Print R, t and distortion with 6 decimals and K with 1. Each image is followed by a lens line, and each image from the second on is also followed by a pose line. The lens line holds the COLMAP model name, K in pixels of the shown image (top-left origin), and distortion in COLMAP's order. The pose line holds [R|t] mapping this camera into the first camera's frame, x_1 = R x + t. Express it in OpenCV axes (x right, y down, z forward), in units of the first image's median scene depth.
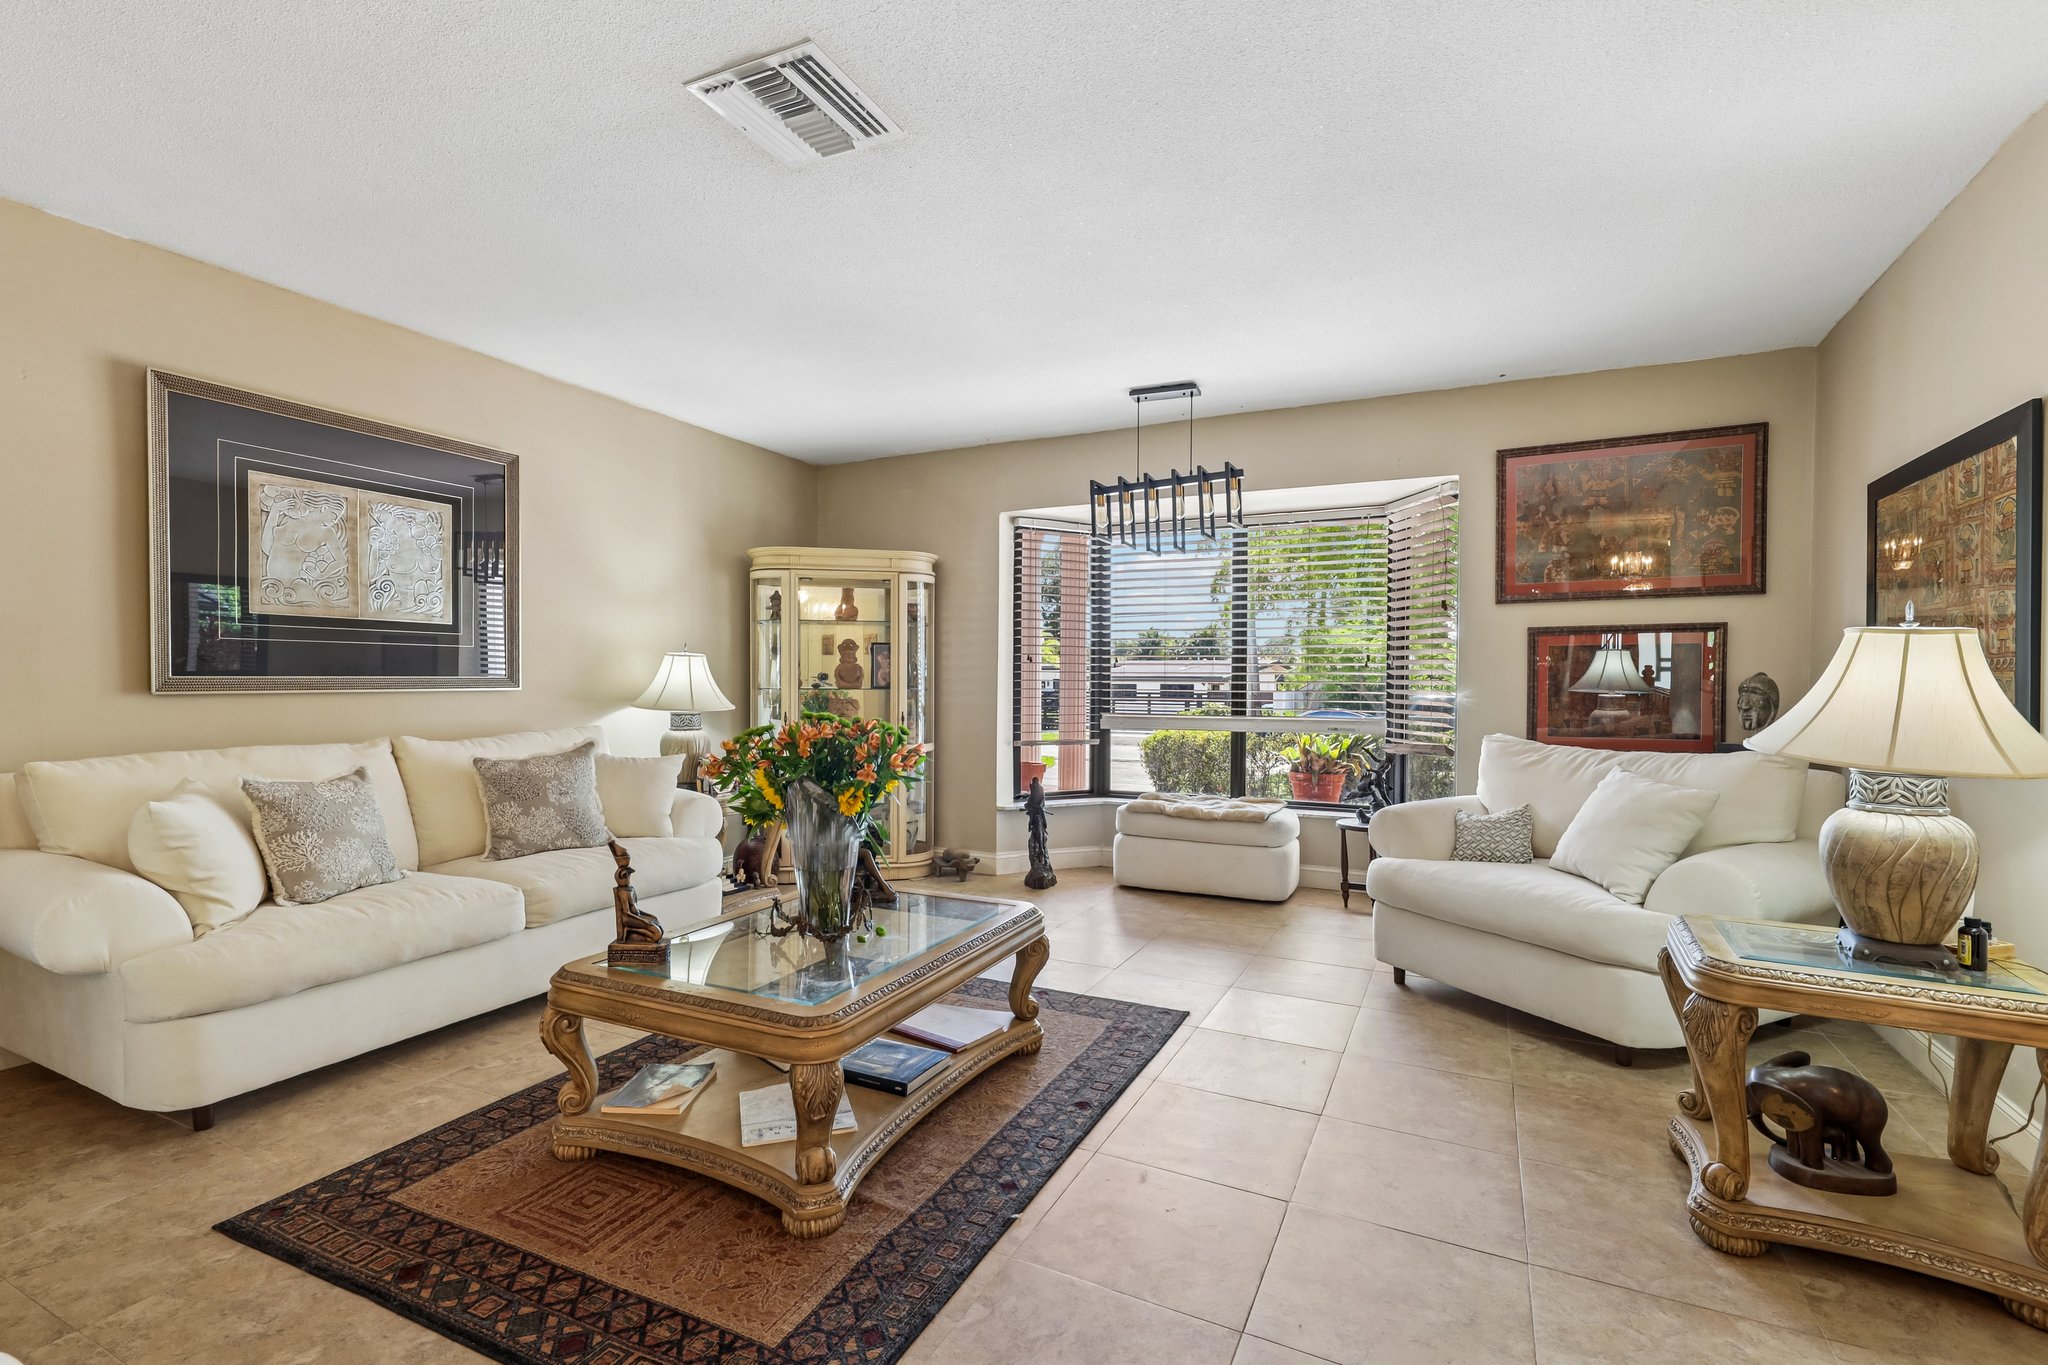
lens RADIAL K [[925.1, 0, 1030.0], [0, 925.1, 692.4], [0, 0, 1]] dist [0.014283, -0.006014]
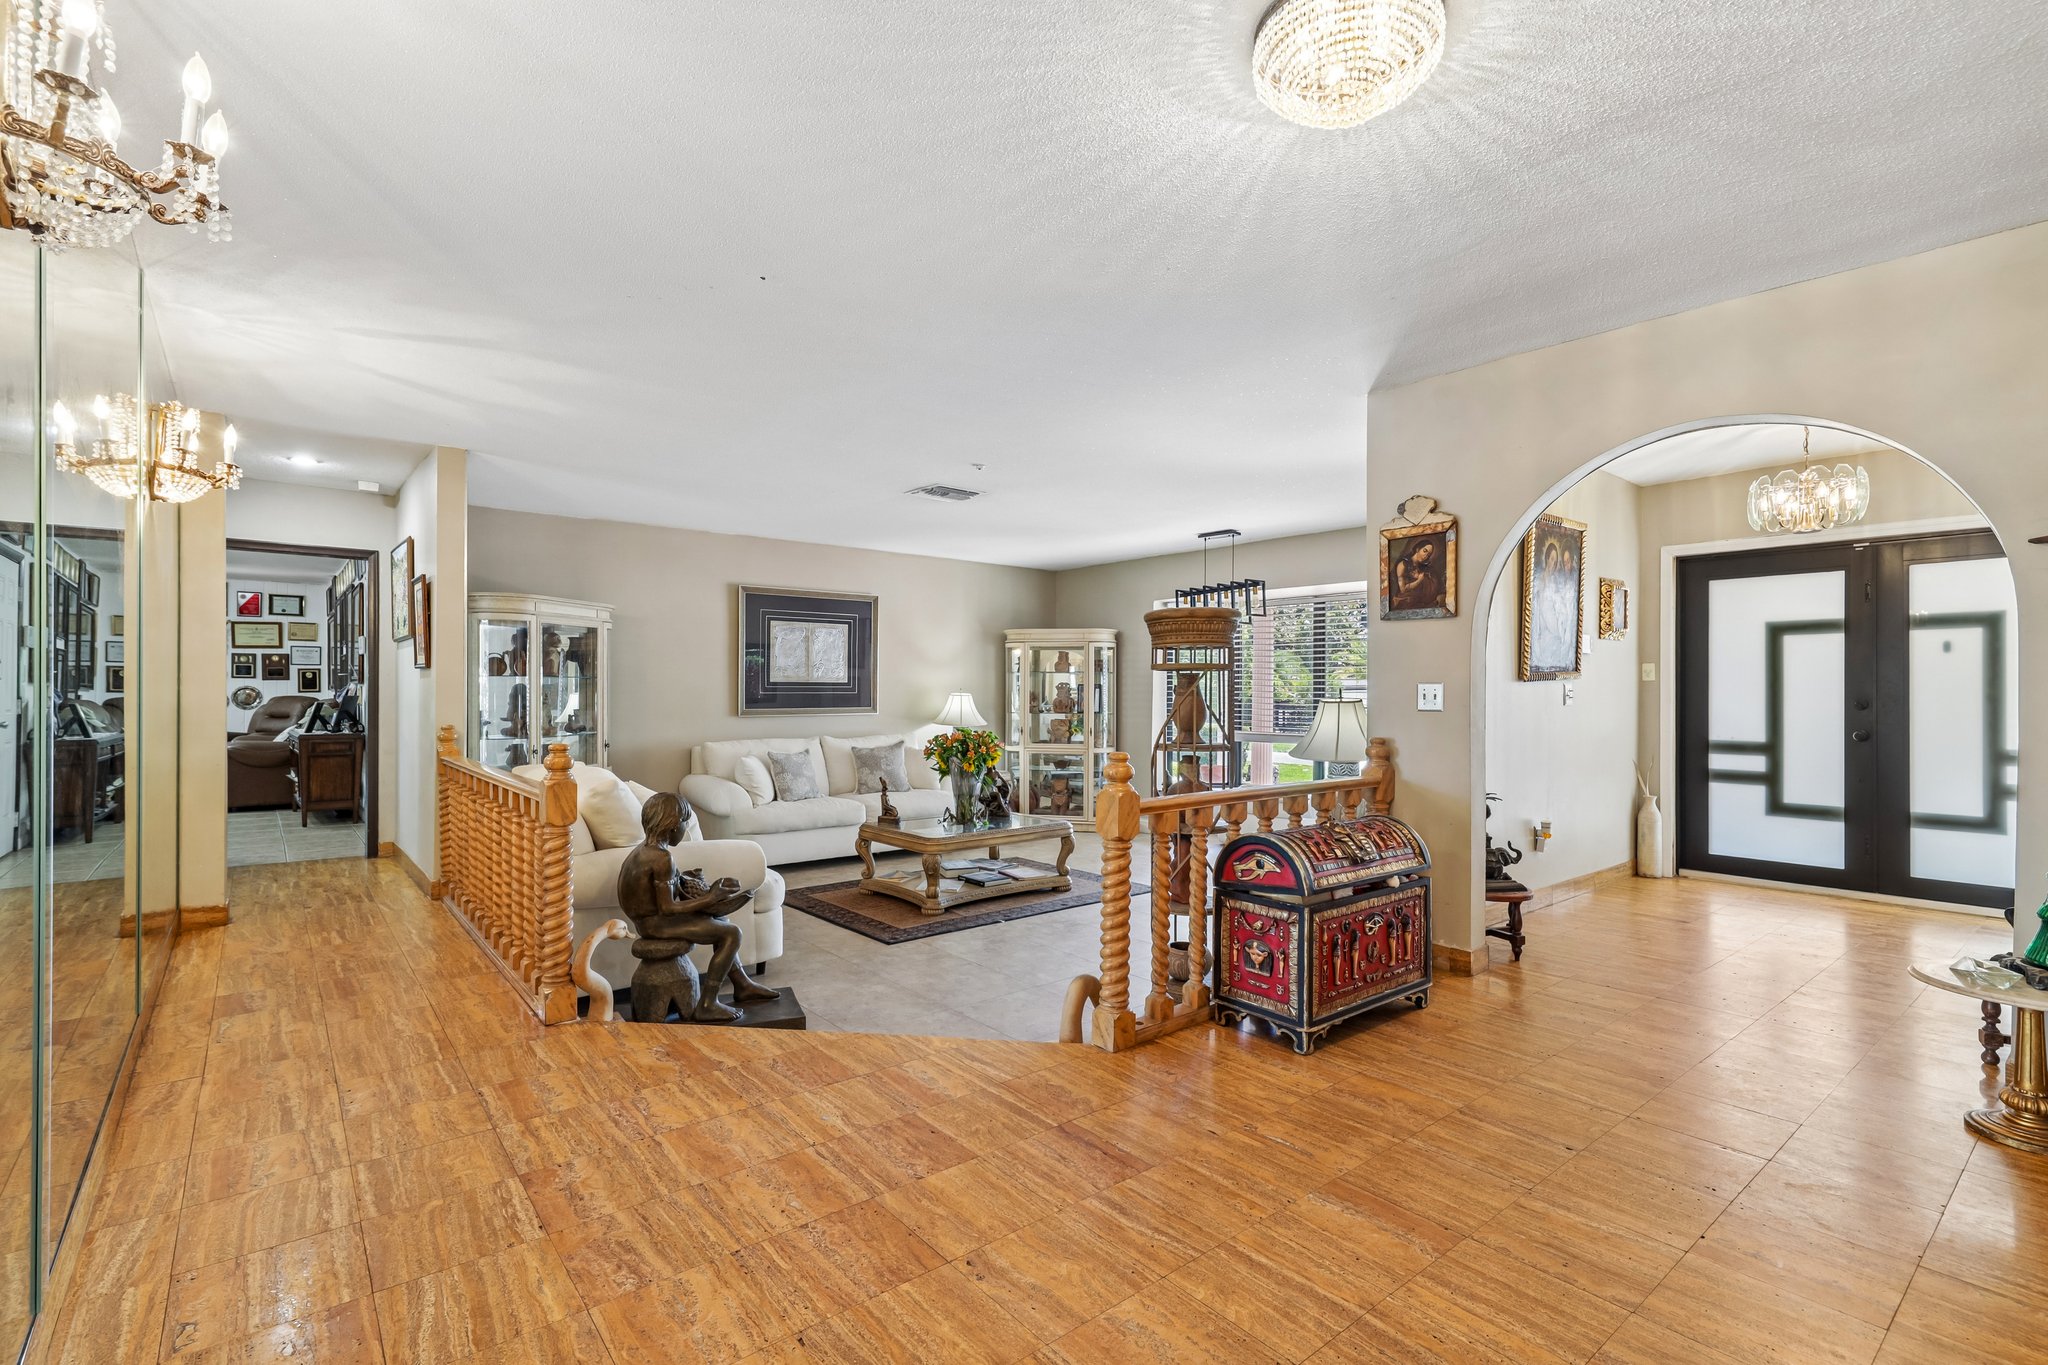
lens RADIAL K [[925.1, 0, 1018.6], [0, 925.1, 689.5], [0, 0, 1]] dist [0.014283, -0.006014]
pose [[0.908157, -0.003053, -0.418619, 0.653593], [-0.005045, 0.999821, -0.018236, -0.024657], [0.418600, 0.018673, 0.907979, -0.791752]]
